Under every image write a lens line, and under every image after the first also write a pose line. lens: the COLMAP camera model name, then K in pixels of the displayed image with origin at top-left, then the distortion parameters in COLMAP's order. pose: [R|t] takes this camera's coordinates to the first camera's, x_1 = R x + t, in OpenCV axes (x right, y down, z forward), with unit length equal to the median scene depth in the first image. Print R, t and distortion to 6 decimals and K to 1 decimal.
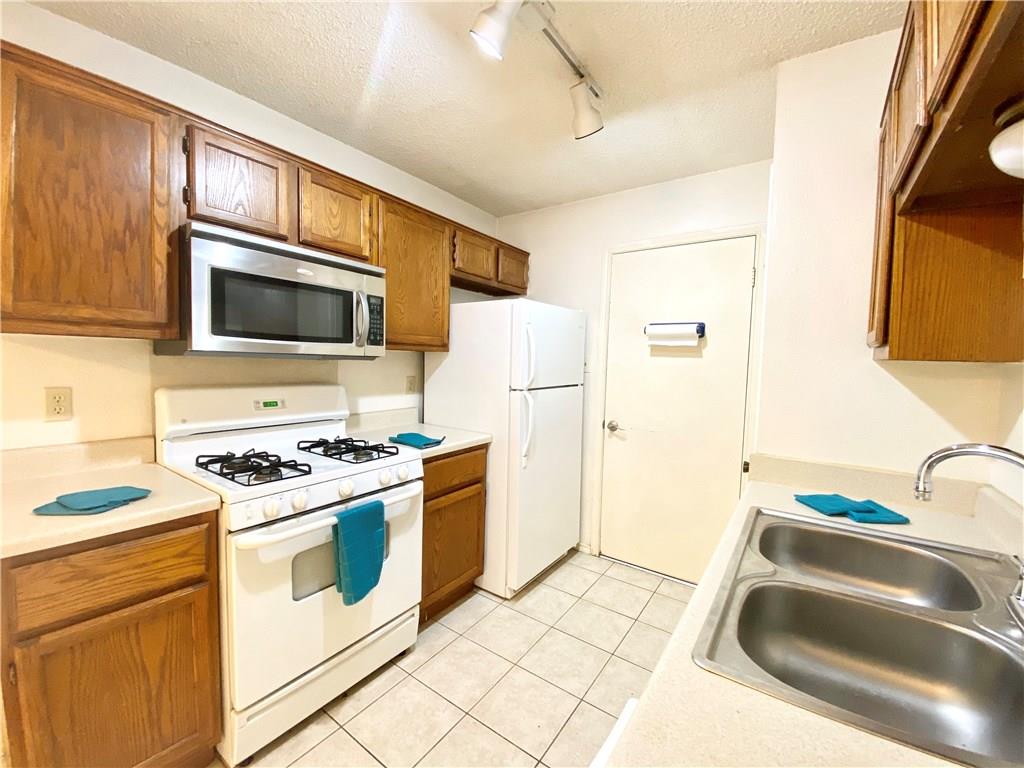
lens RADIAL K [[417.5, 0, 509.6], [0, 417.5, 382.2], [0, 0, 1]] dist [0.002474, -0.003573]
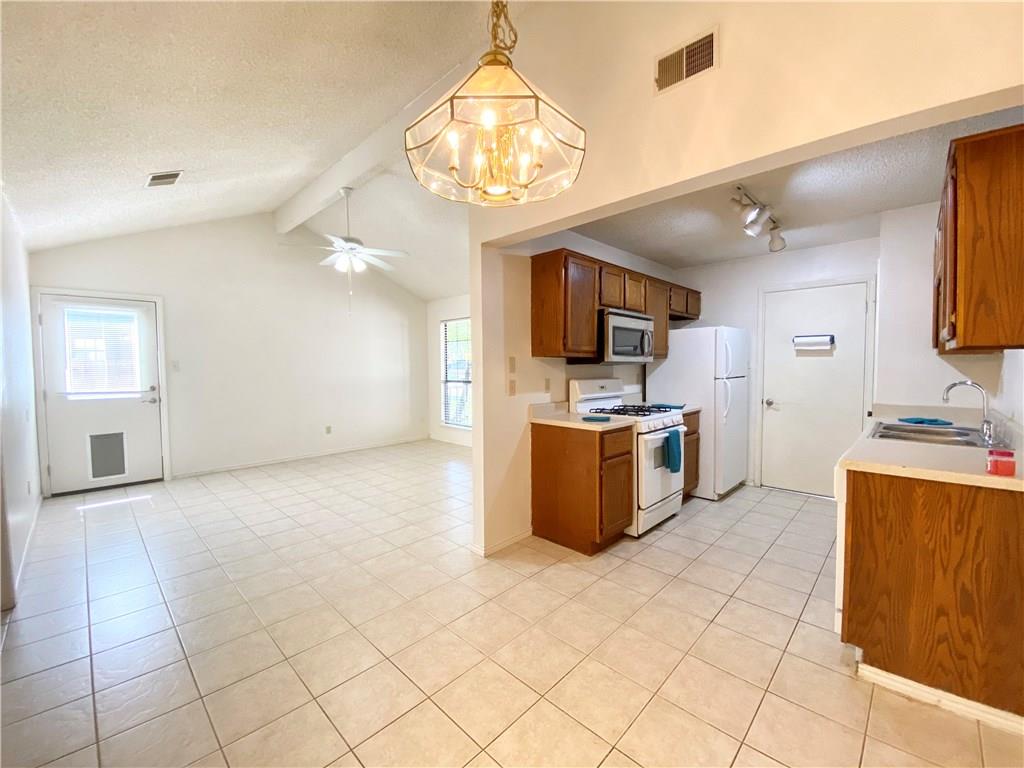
lens RADIAL K [[417.5, 0, 508.8], [0, 417.5, 383.4], [0, 0, 1]] dist [0.002474, -0.003573]
pose [[0.986667, -0.027816, -0.160356, -0.563635], [0.025276, 0.999521, -0.017858, 0.046009], [0.160776, 0.013567, 0.986898, -0.858231]]
